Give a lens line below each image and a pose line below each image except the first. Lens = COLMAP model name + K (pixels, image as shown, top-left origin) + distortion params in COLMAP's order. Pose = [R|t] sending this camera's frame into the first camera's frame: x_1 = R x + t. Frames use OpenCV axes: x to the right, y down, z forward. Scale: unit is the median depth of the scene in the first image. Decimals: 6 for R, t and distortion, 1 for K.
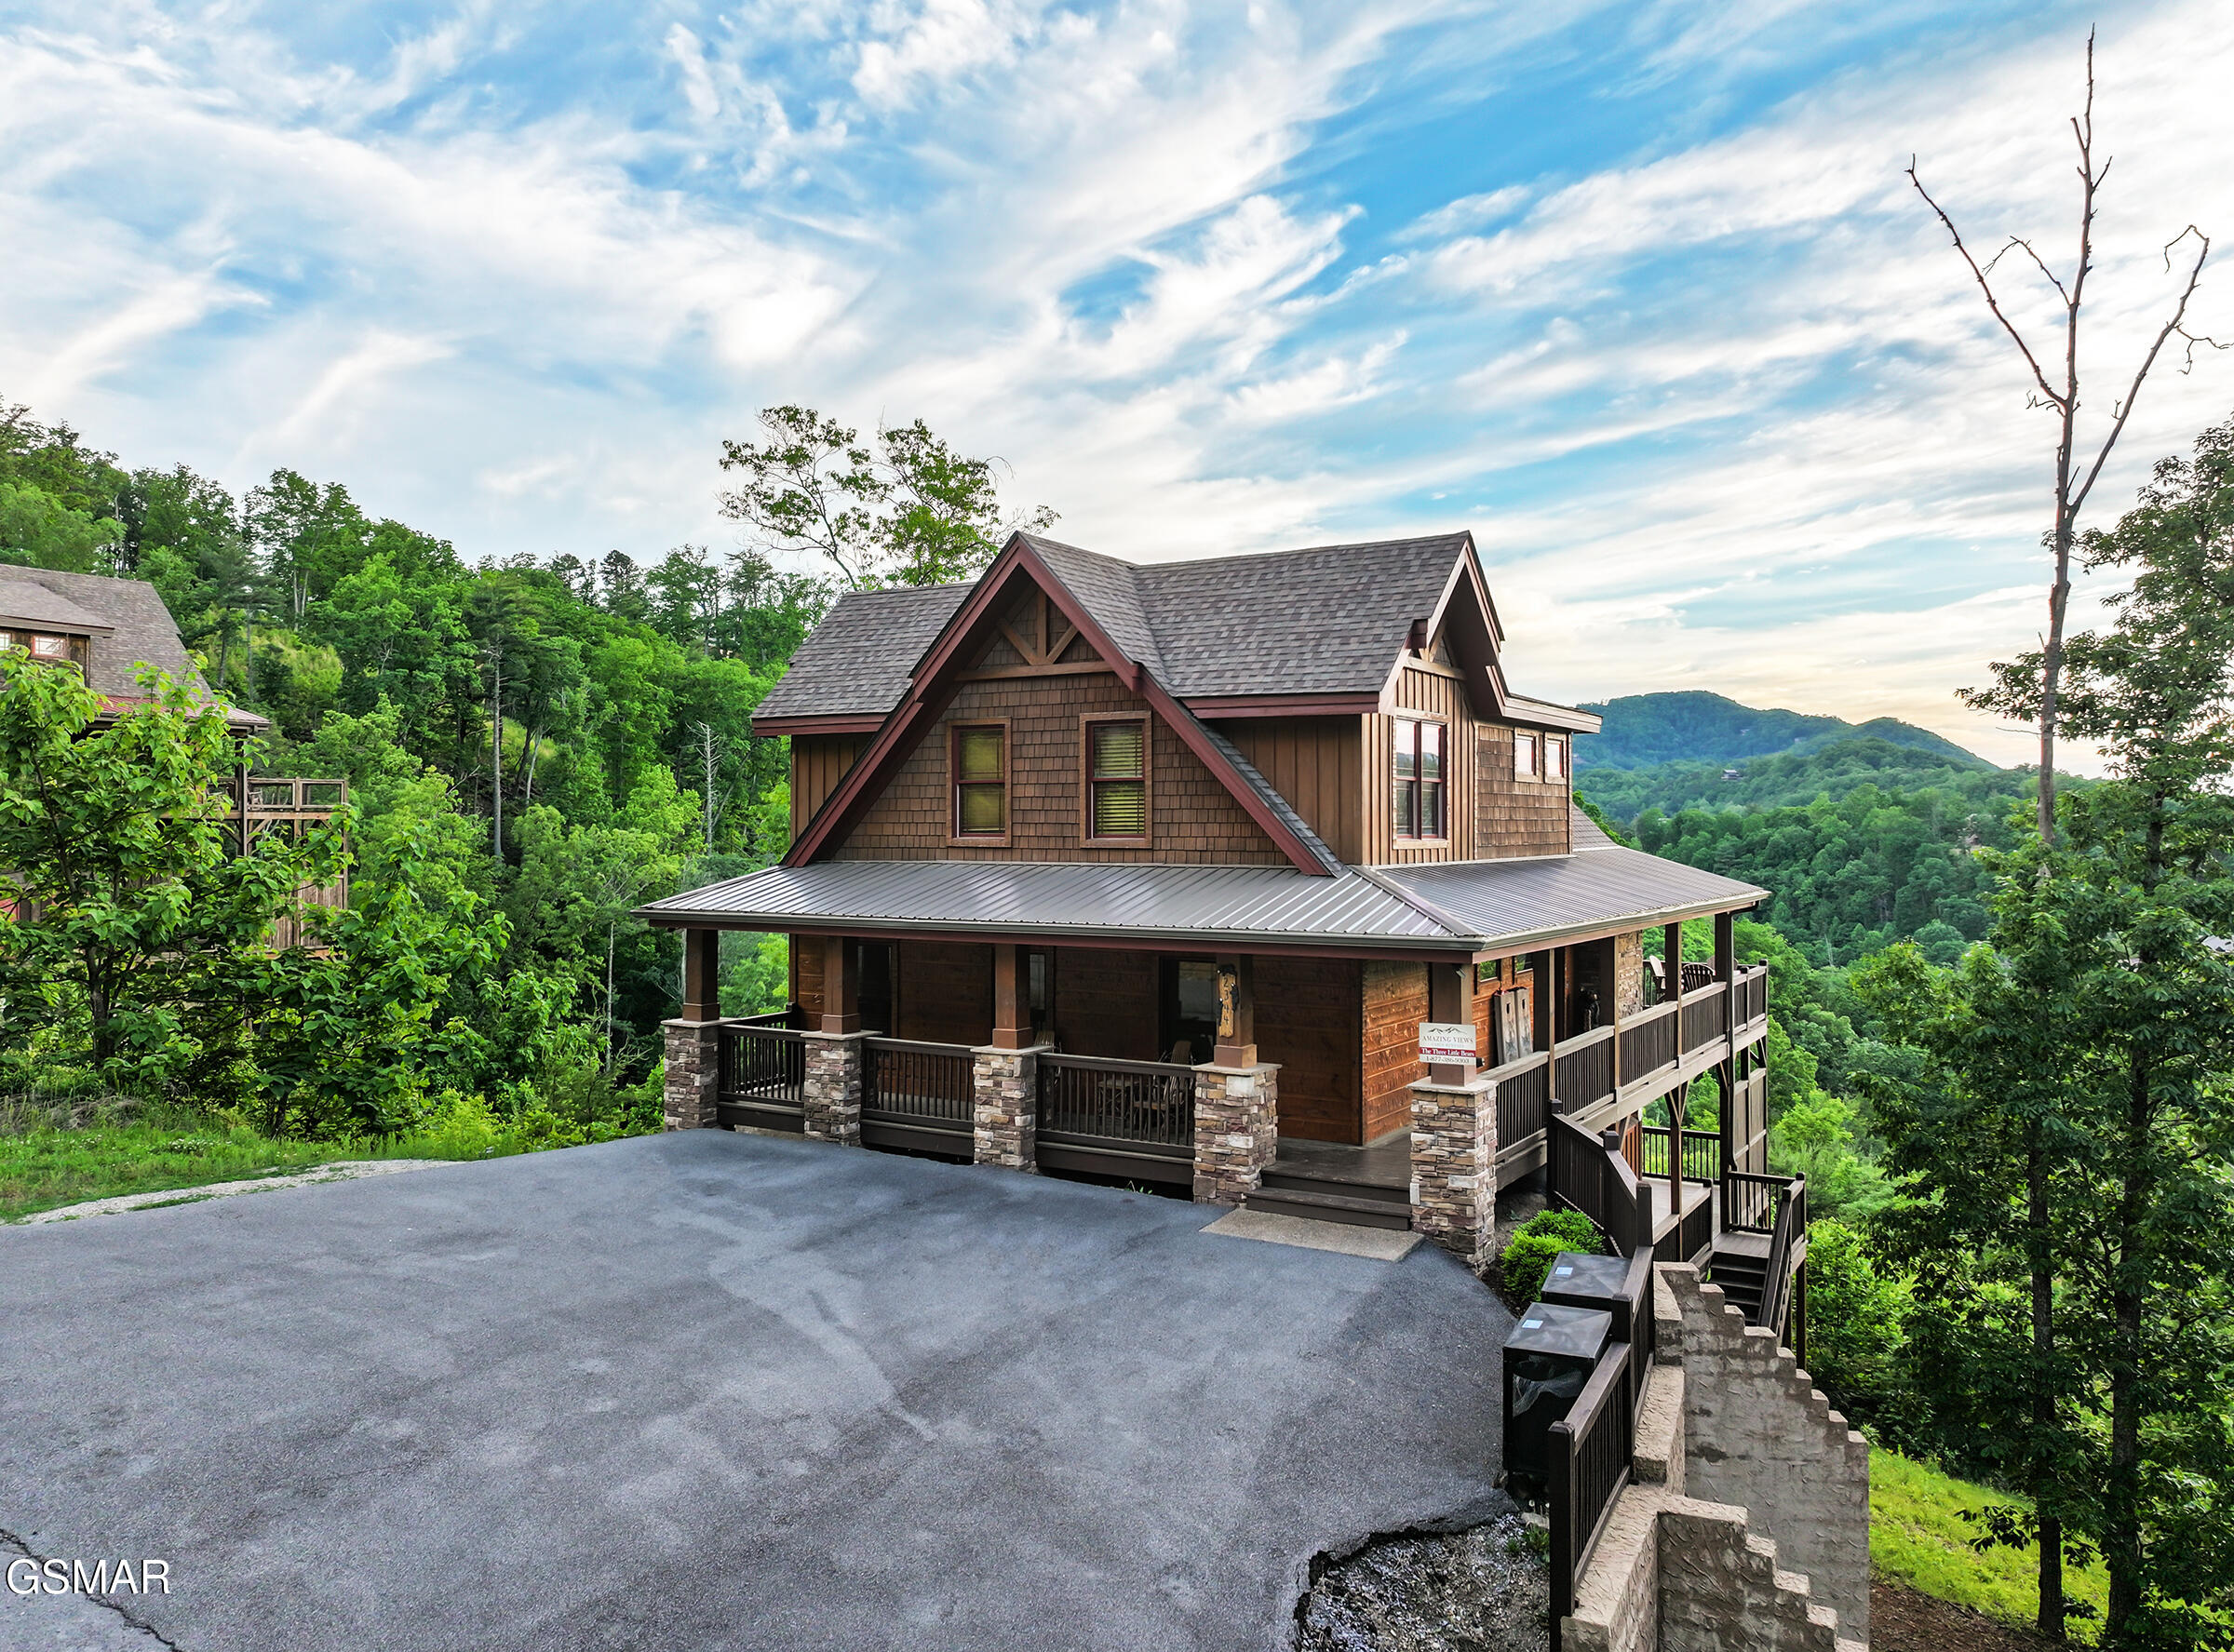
lens RADIAL K [[1720.2, 0, 1117.0], [0, 1720.2, 826.0], [0, 0, 1]] dist [0.000281, 0.003853]
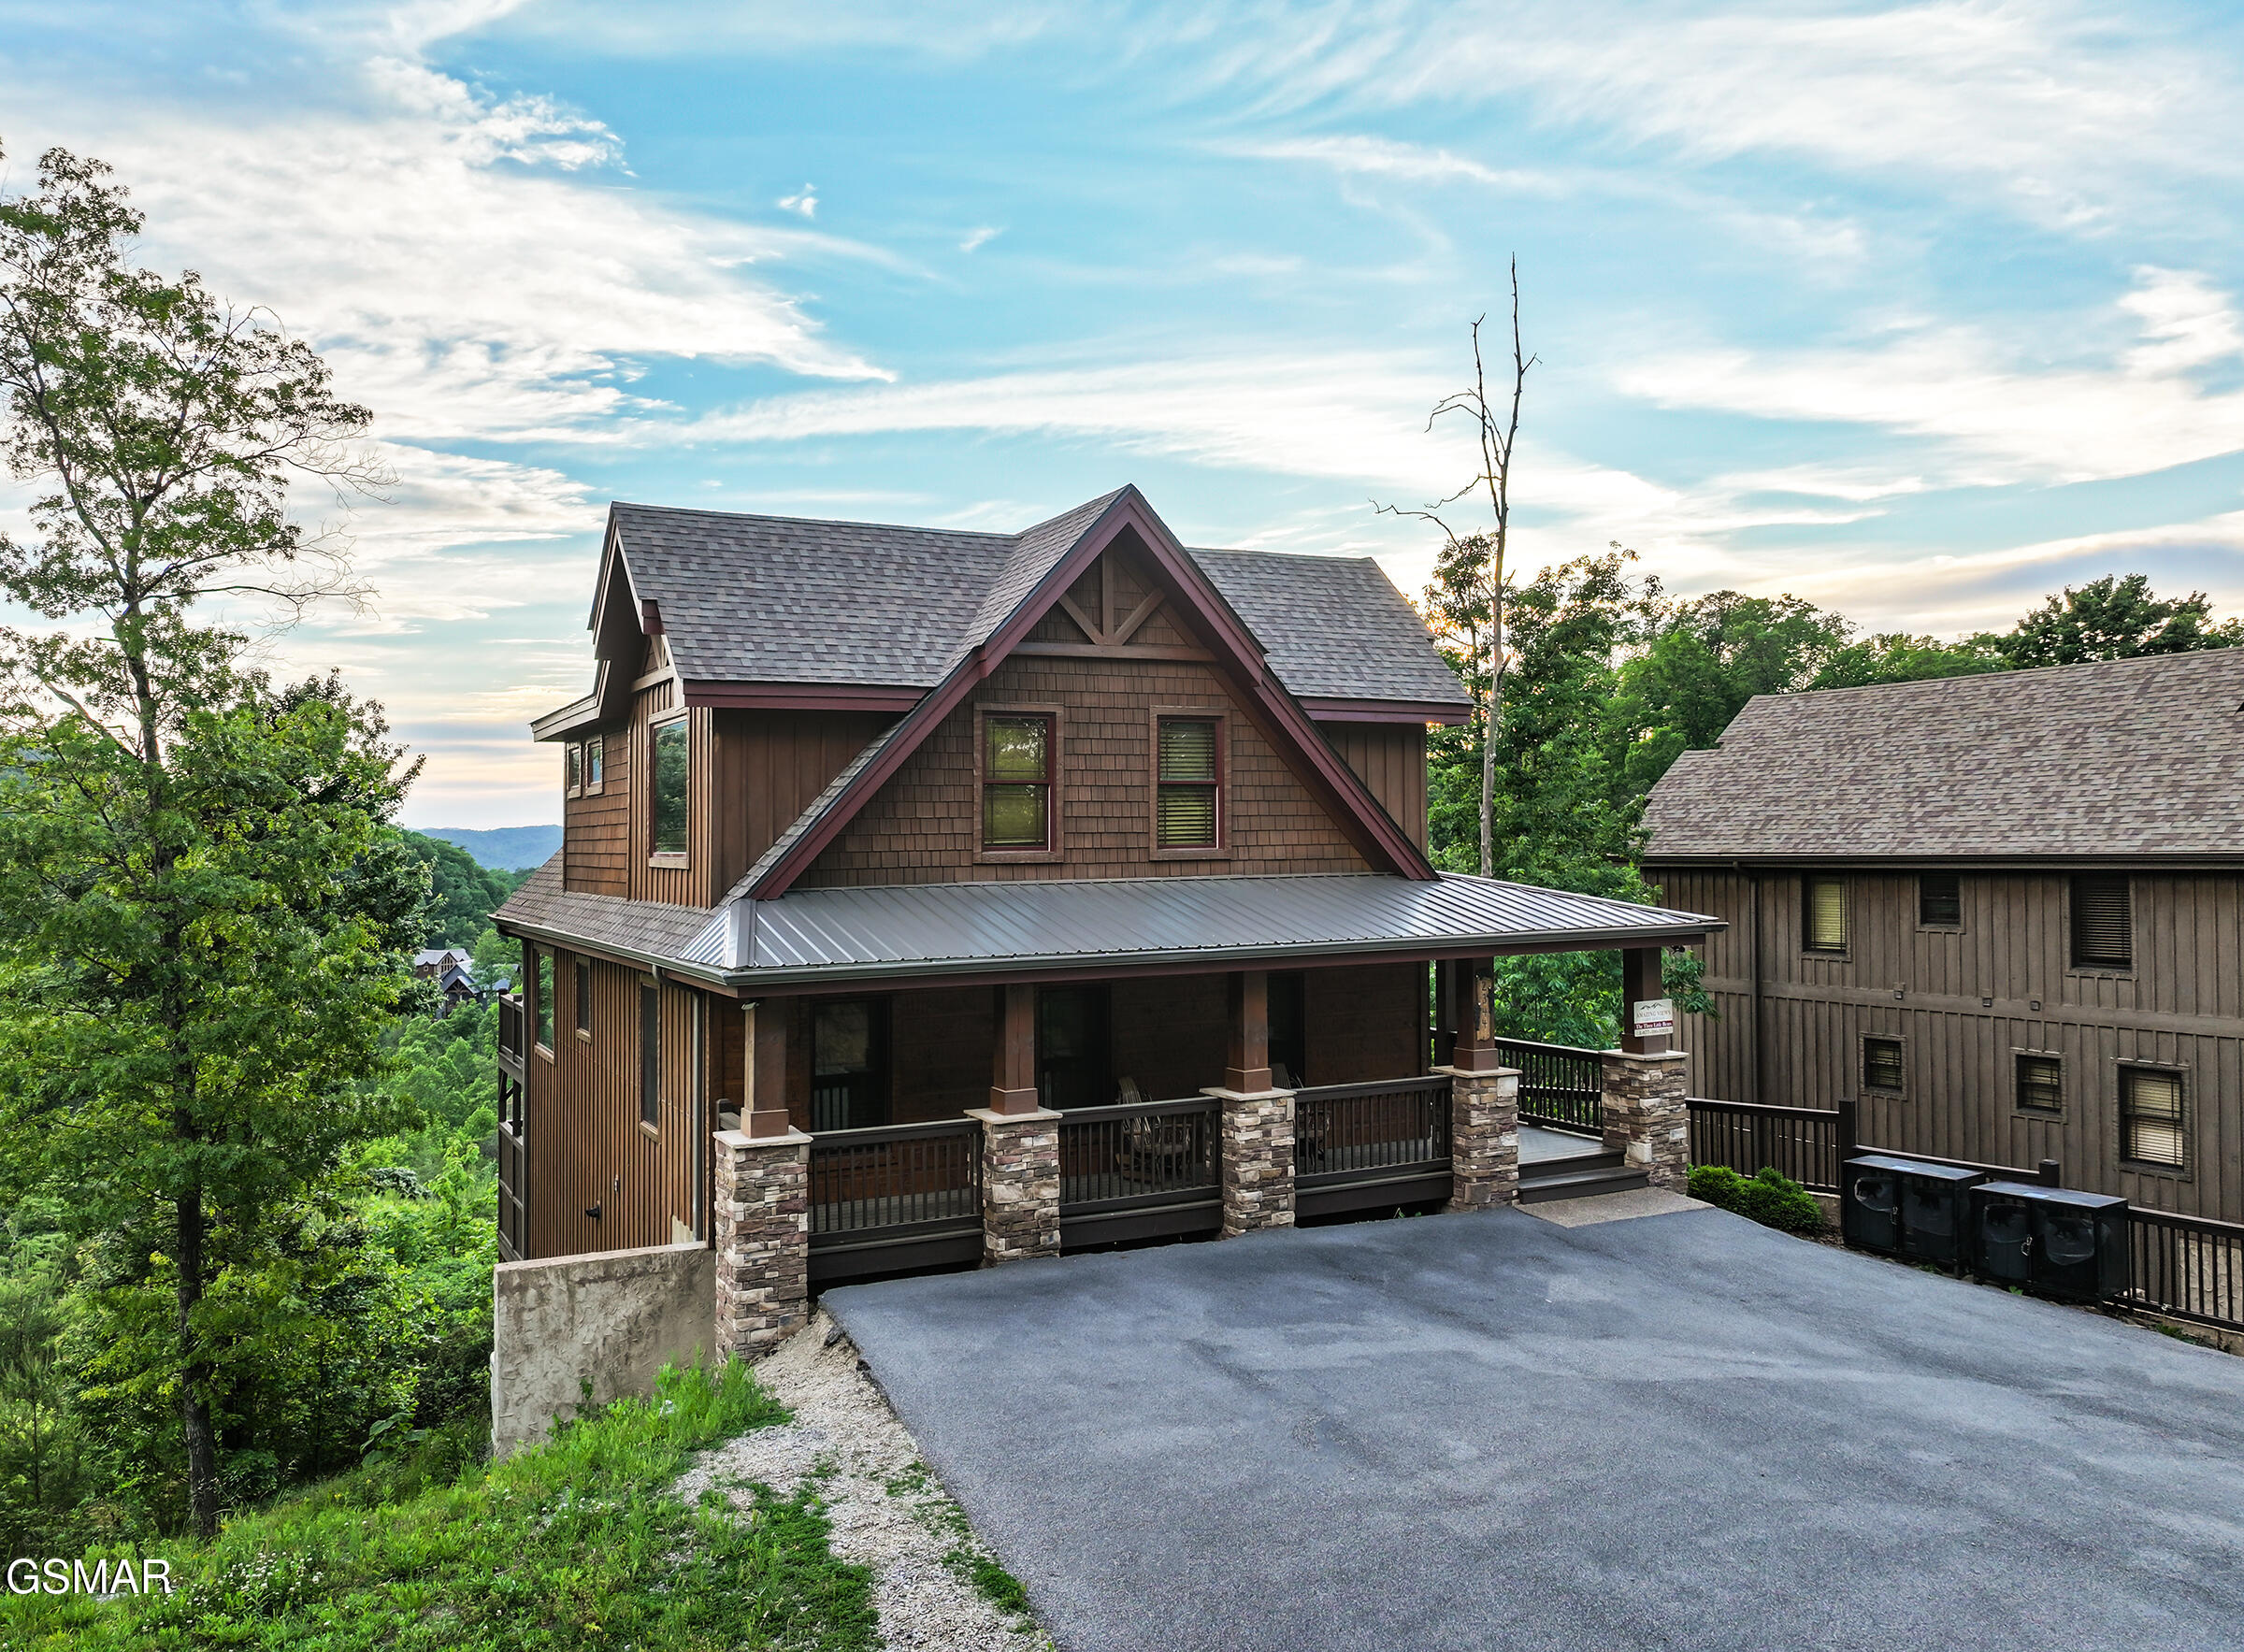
lens RADIAL K [[1727.9, 0, 1122.0], [0, 1727.9, 826.0], [0, 0, 1]] dist [0.000281, 0.003853]
pose [[0.503779, 0.000372, 0.863832, -0.842604], [0.014891, 0.999848, -0.009115, 0.003236], [-0.863704, 0.017456, 0.503697, 0.618167]]
